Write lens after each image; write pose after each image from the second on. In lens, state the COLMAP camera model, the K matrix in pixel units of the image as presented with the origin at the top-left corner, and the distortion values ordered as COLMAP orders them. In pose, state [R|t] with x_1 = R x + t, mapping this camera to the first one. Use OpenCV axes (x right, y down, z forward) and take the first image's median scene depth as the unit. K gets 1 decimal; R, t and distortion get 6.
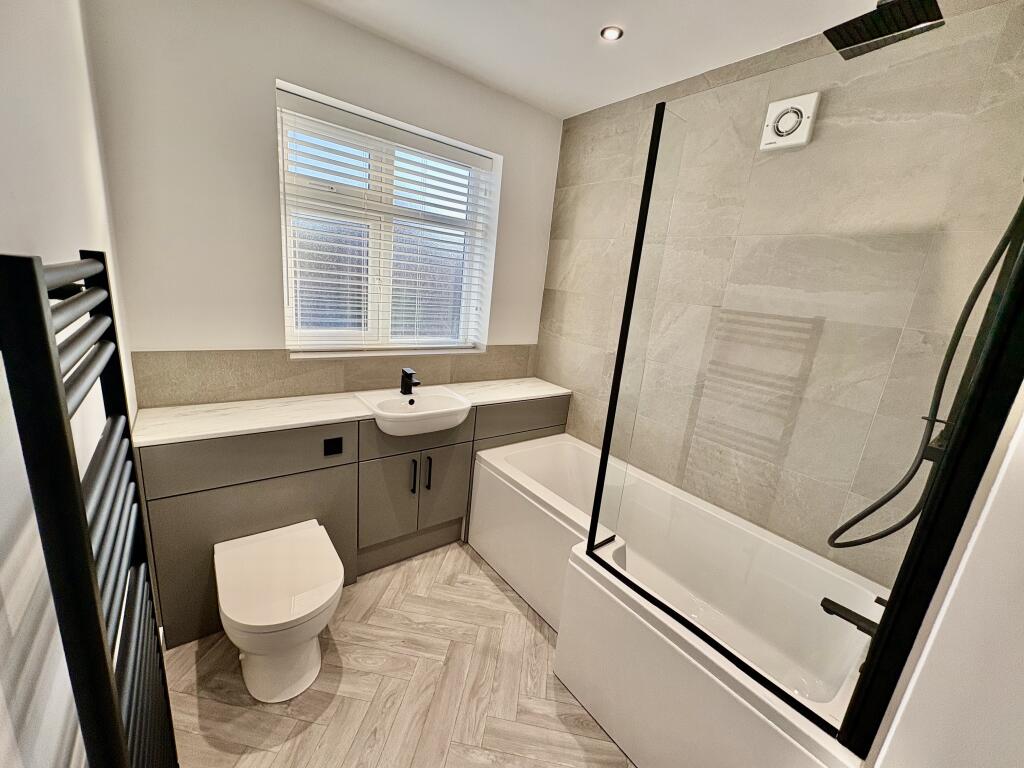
lens RADIAL K [[409.5, 0, 512.9], [0, 409.5, 383.6], [0, 0, 1]] dist [0.004279, -0.000144]
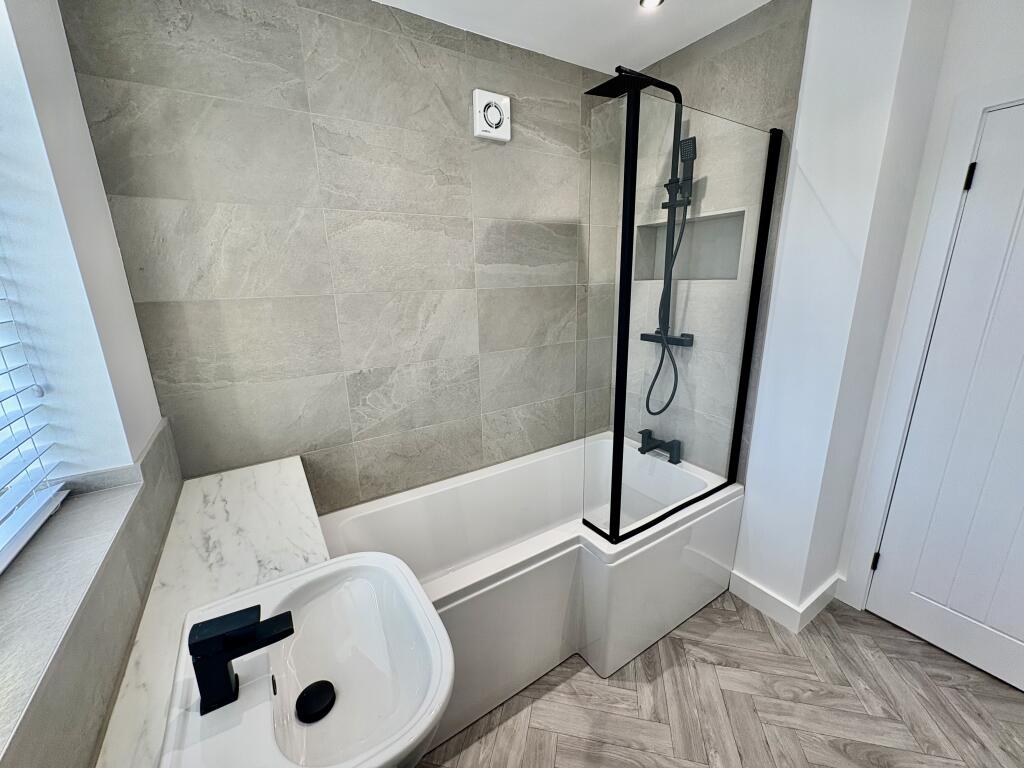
lens RADIAL K [[409.5, 0, 512.7], [0, 409.5, 384.7], [0, 0, 1]] dist [0.004279, -0.000144]
pose [[0.089677, -0.347083, 0.933537, -0.557636], [0.275567, 0.909369, 0.311626, -0.277790], [-0.957090, 0.229306, 0.177194, 0.837753]]
